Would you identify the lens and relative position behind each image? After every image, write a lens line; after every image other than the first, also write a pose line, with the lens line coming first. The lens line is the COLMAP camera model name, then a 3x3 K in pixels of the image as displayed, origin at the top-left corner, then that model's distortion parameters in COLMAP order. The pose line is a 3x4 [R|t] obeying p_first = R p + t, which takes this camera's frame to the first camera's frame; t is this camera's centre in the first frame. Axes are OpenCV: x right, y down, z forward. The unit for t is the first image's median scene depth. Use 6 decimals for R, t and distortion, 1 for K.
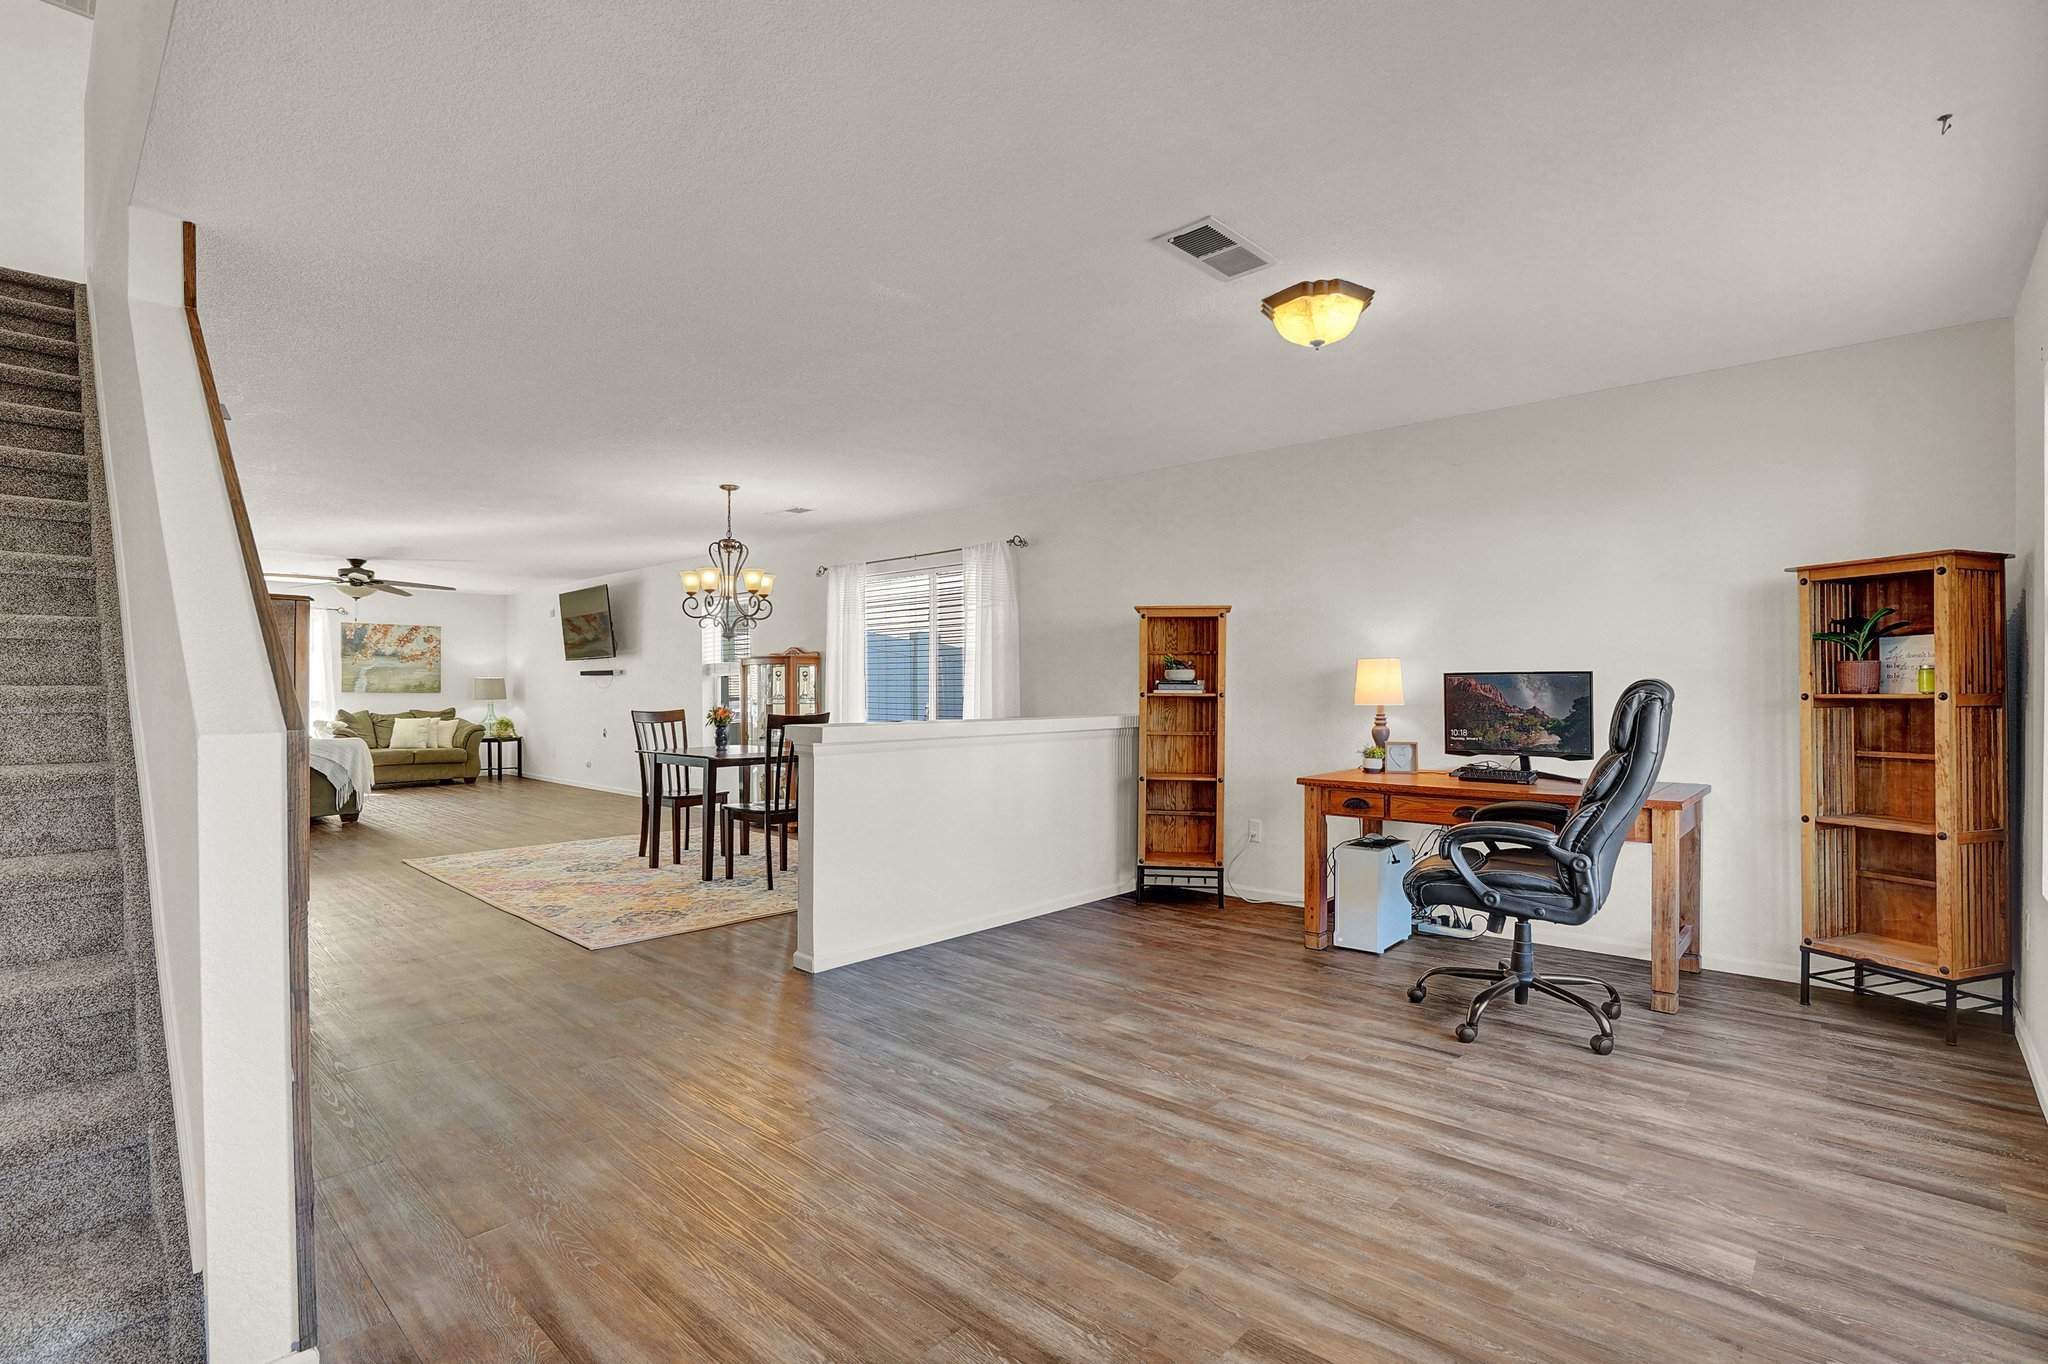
lens RADIAL K [[957.8, 0, 1024.0], [0, 957.8, 682.0], [0, 0, 1]] dist [-0.031416, 0.000799]
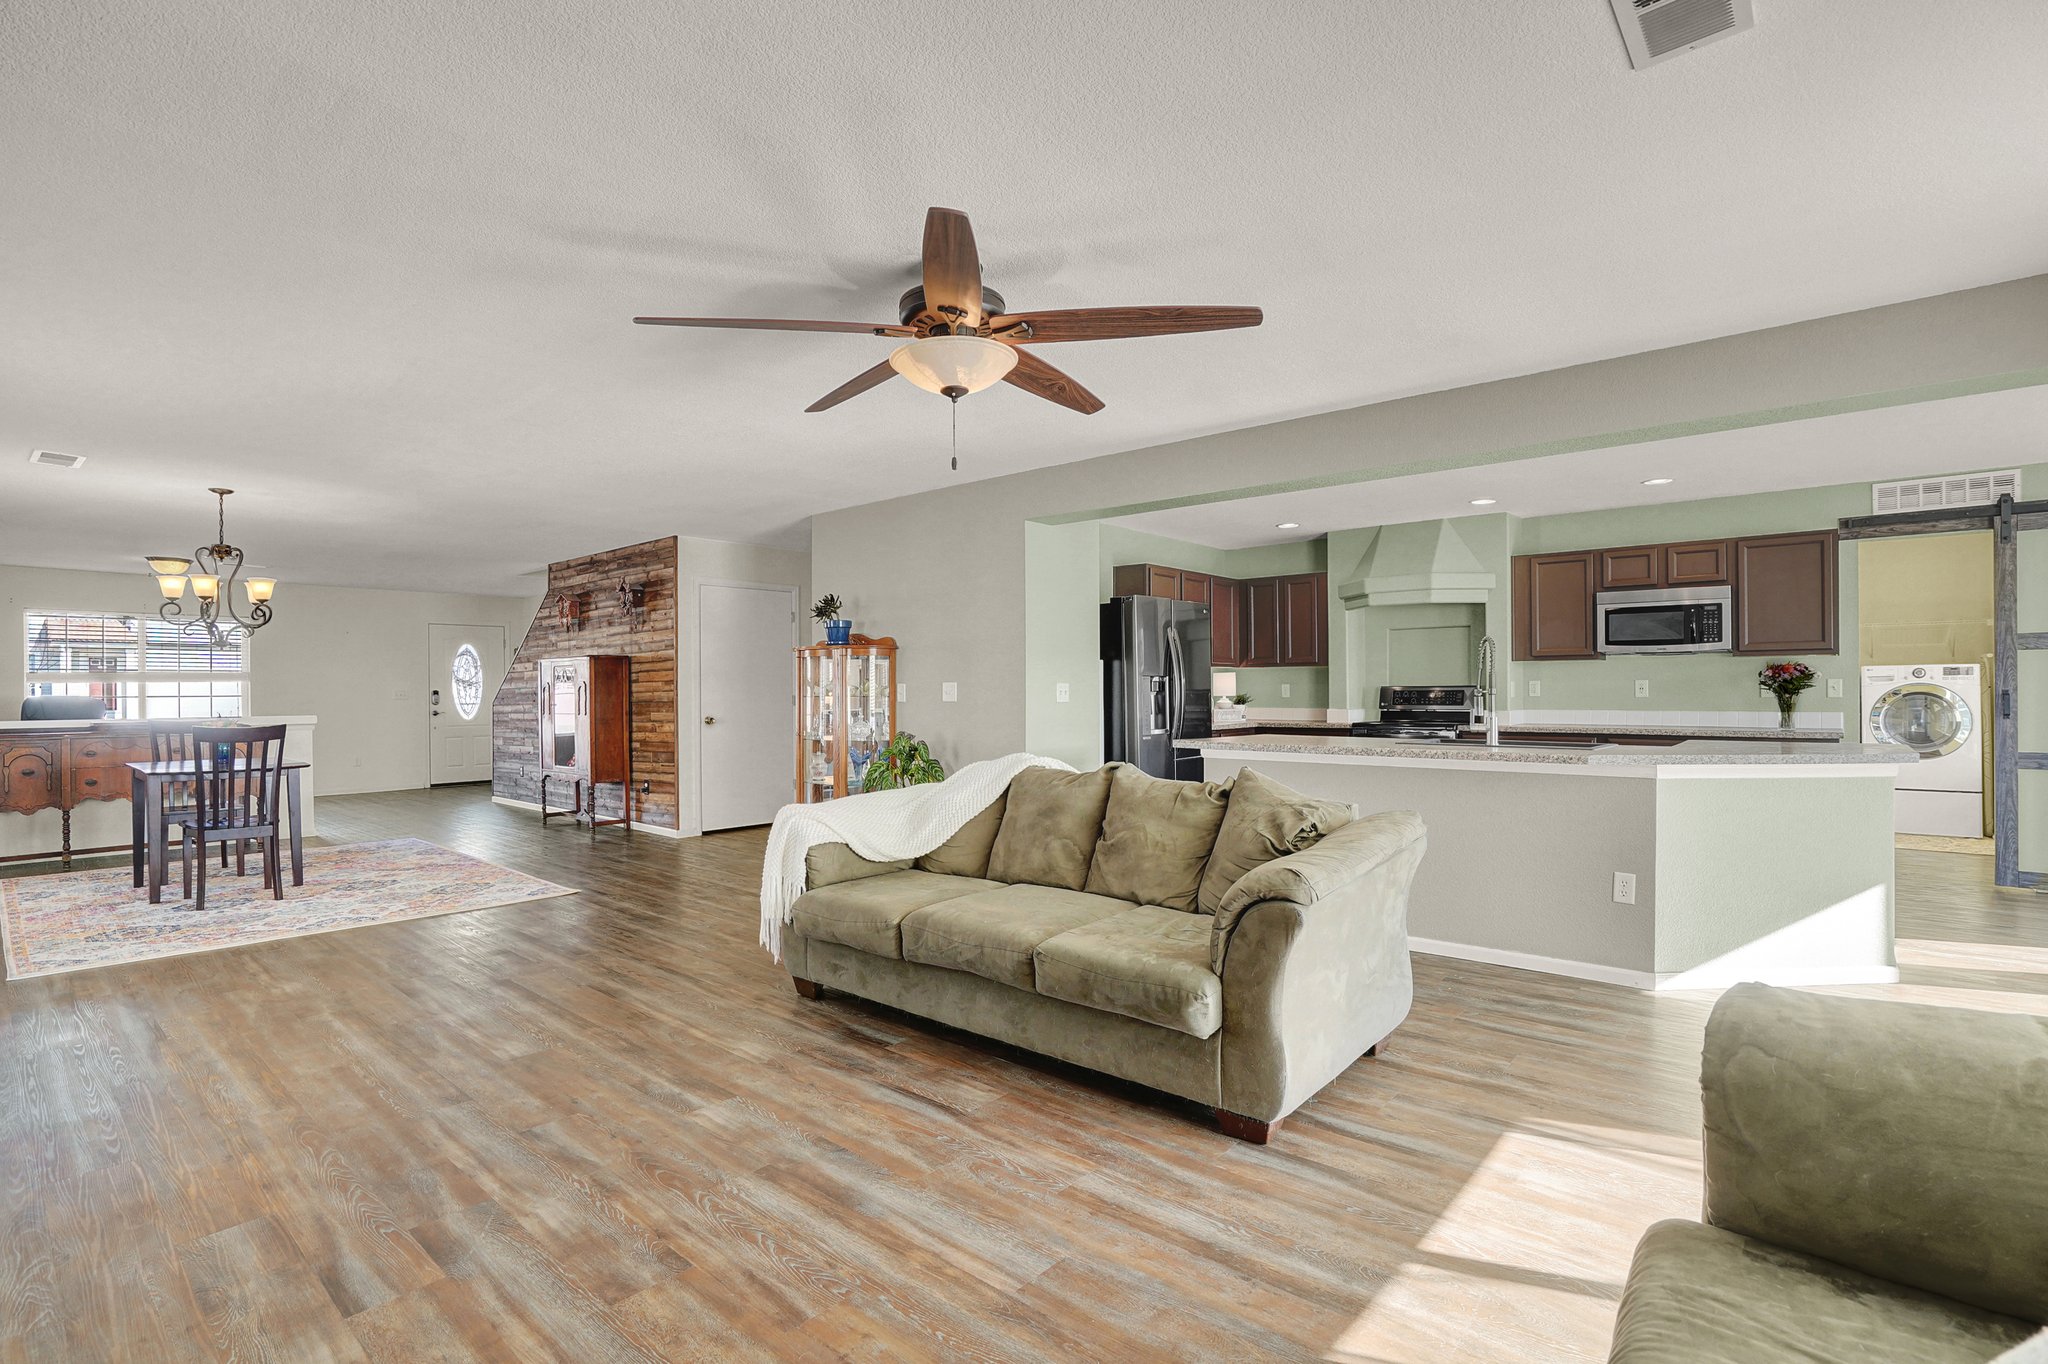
lens RADIAL K [[957.8, 0, 1024.0], [0, 957.8, 682.0], [0, 0, 1]] dist [-0.031416, 0.000799]
pose [[-0.998889, 0.010379, -0.045970, -0.567417], [0.011175, 0.999791, -0.017104, 0.008727], [0.045783, -0.017599, -0.998796, 1.042617]]
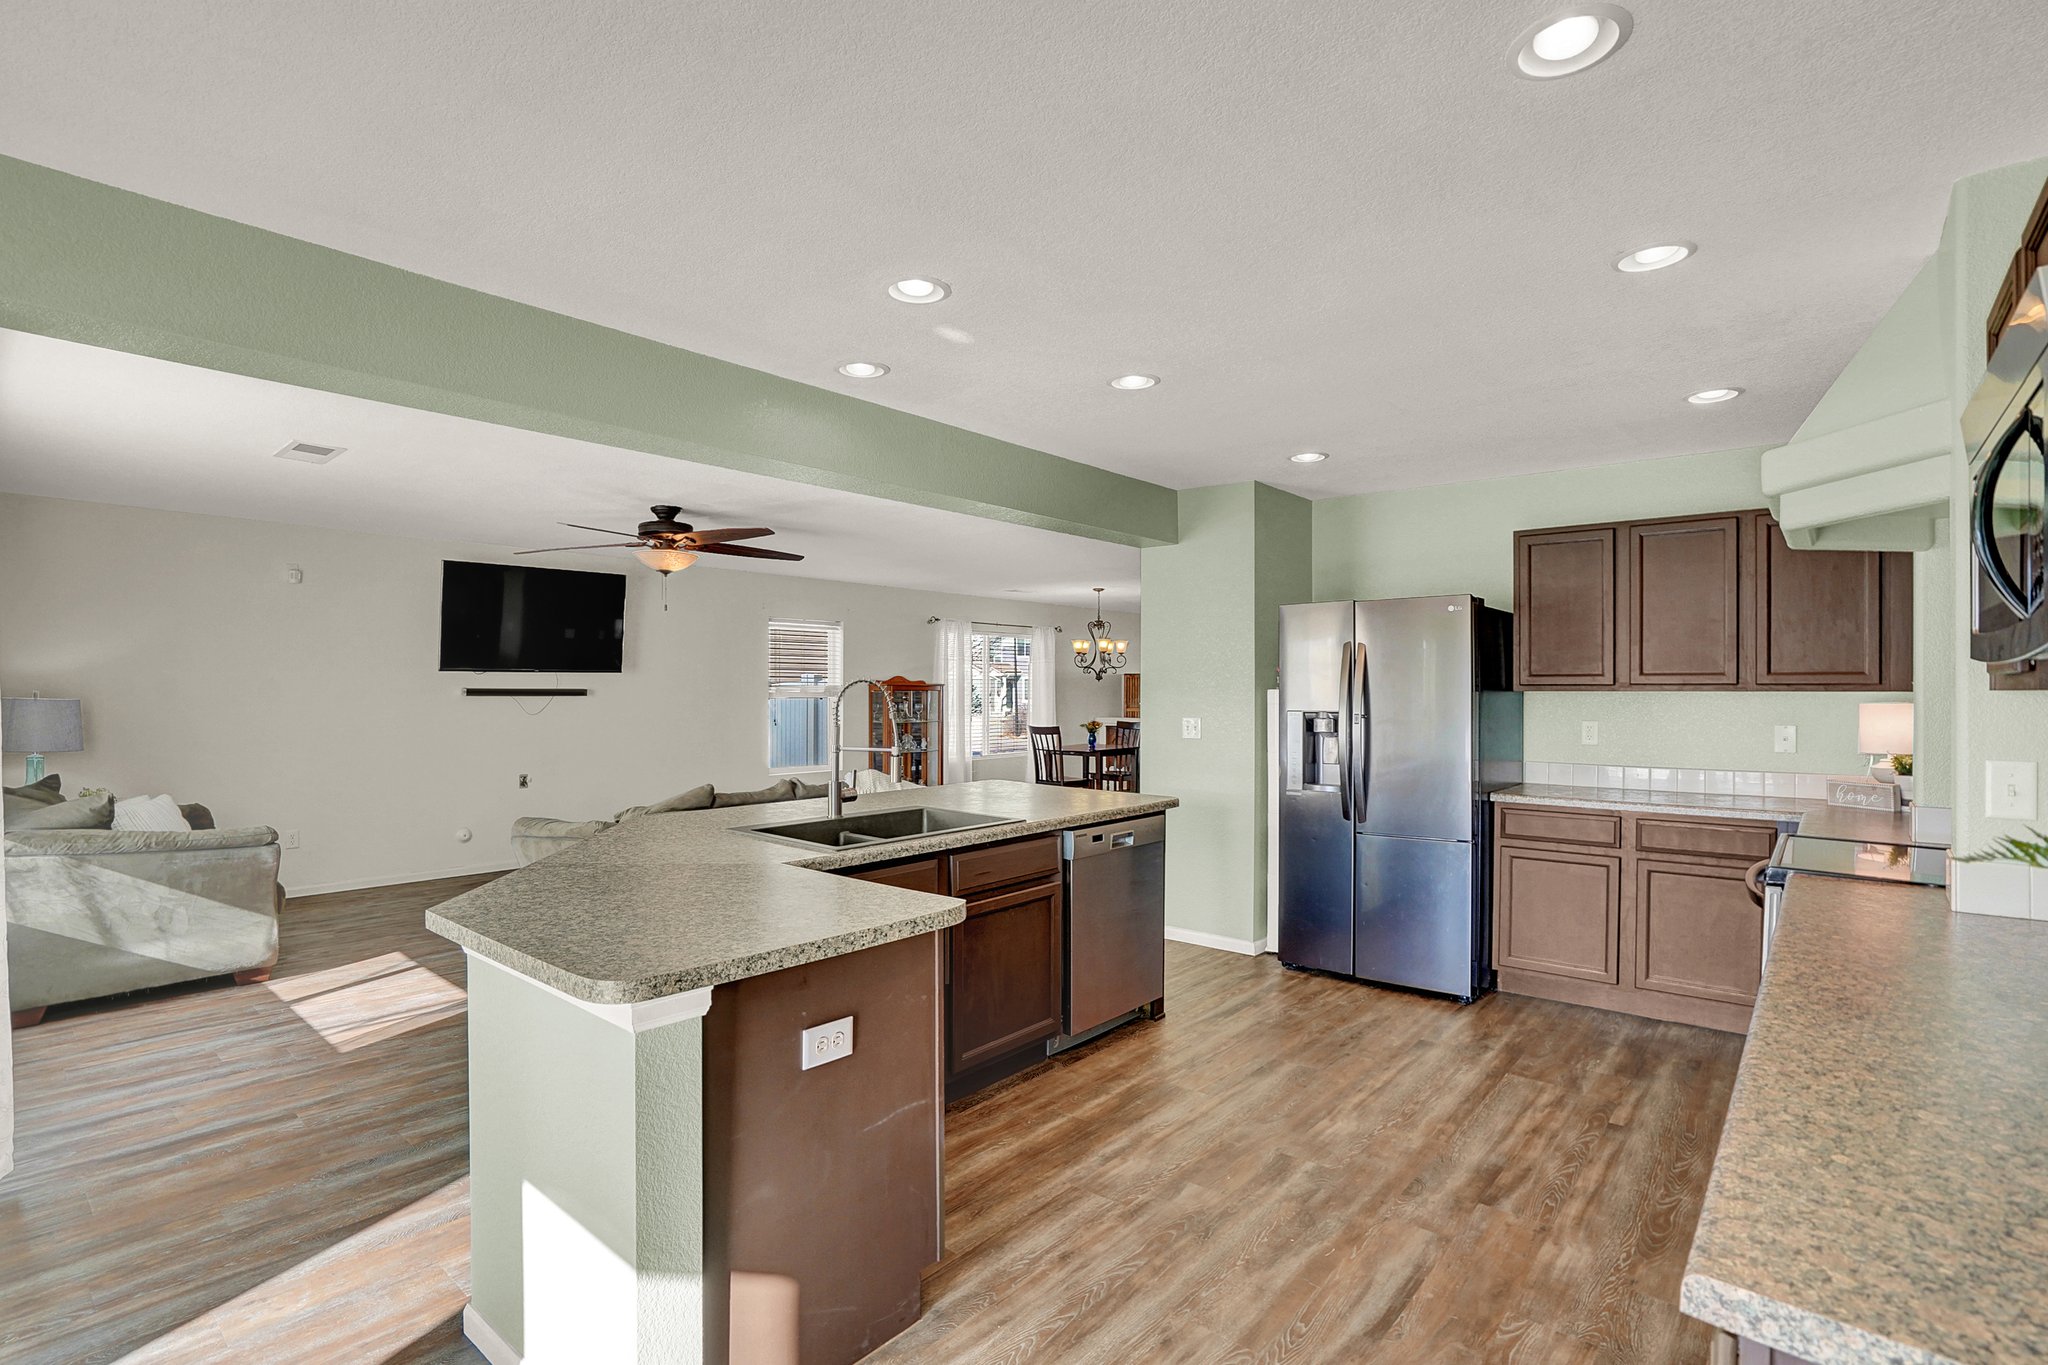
lens RADIAL K [[977.9, 0, 1024.0], [0, 977.9, 682.5], [0, 0, 1]] dist [-0.054119, 0.022702]
pose [[-0.053574, 0.011080, 0.998502, -1.067693], [-0.005485, 0.999920, -0.011390, -0.010039], [-0.998549, -0.006087, -0.053509, 0.641198]]
